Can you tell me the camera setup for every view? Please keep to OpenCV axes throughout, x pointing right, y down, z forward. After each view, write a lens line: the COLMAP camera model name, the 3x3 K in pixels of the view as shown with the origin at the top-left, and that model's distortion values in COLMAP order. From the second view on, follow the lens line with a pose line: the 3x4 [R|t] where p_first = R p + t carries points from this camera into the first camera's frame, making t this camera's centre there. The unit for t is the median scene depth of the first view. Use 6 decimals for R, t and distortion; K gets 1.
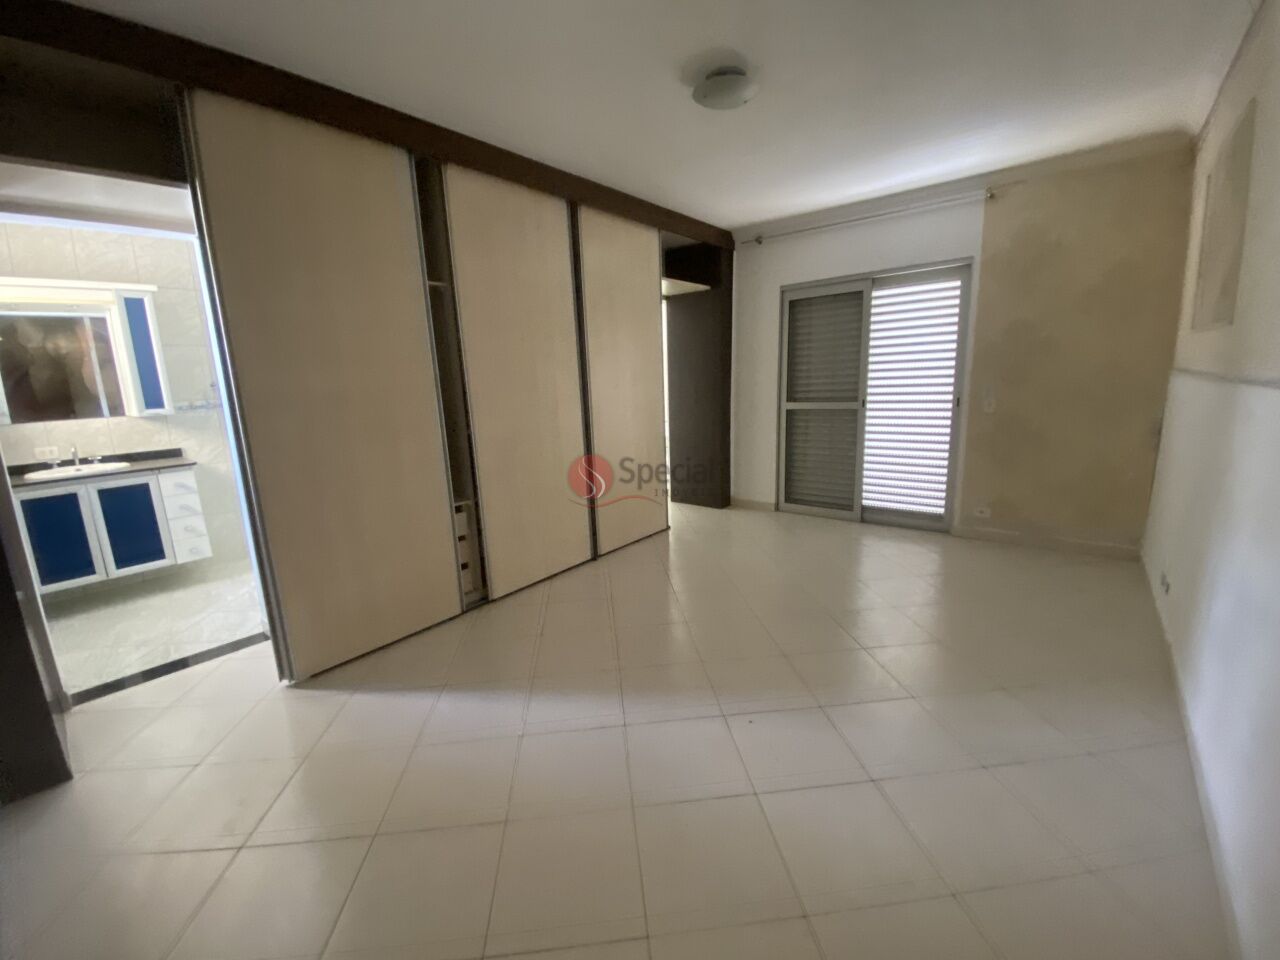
lens RADIAL K [[503.4, 0, 631.1], [0, 503.4, 472.4], [0, 0, 1]] dist [-0.000699, -0.007224]
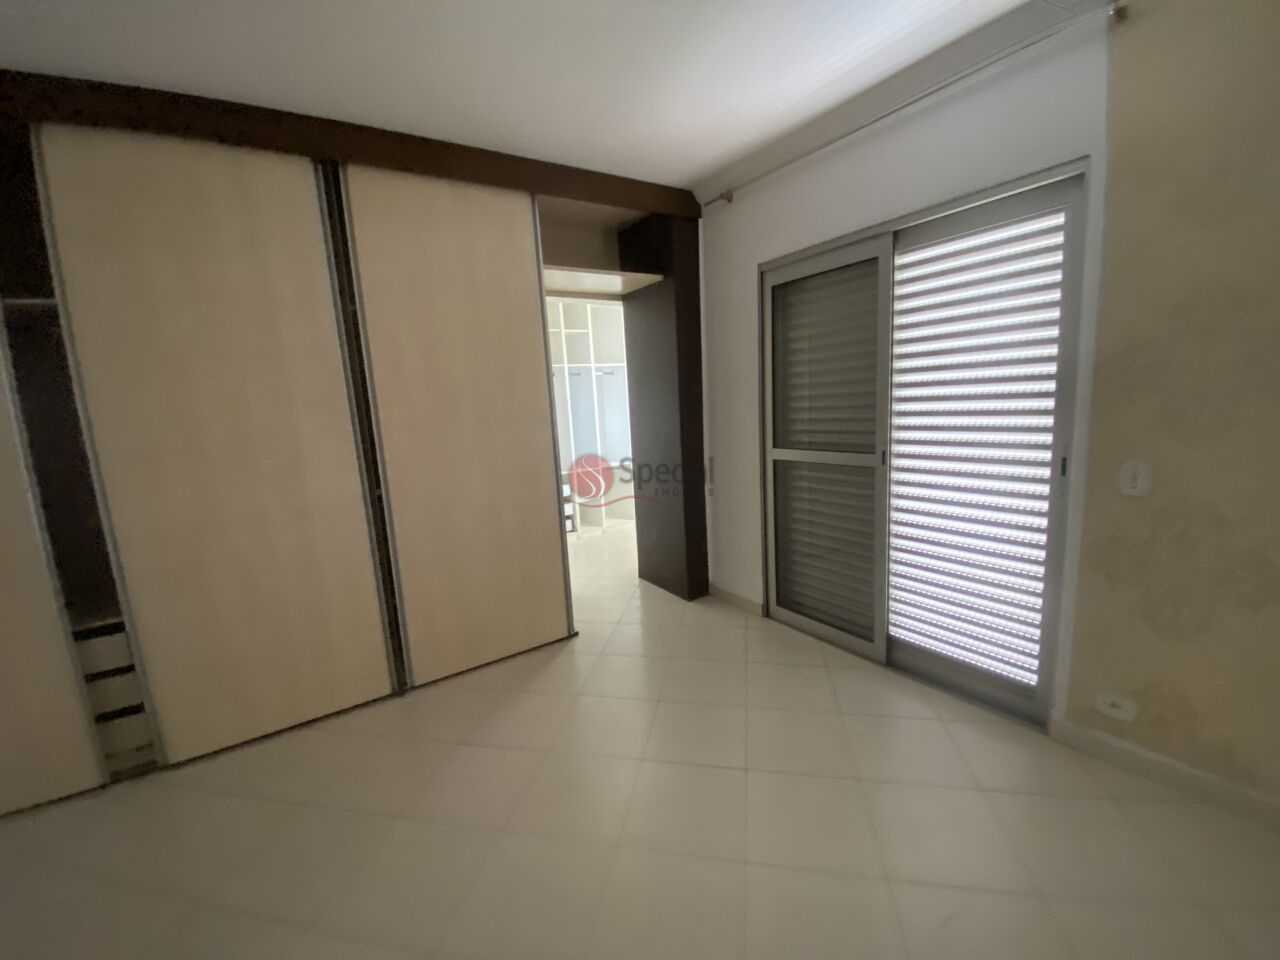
lens RADIAL K [[509.3, 0, 645.9], [0, 509.3, 474.4], [0, 0, 1]] dist [0.017670, -0.018528]
pose [[0.958870, 0.025135, -0.282730, 0.381034], [-0.030794, 0.999404, -0.015590, -0.105127], [0.282170, 0.023655, 0.959073, 0.393145]]
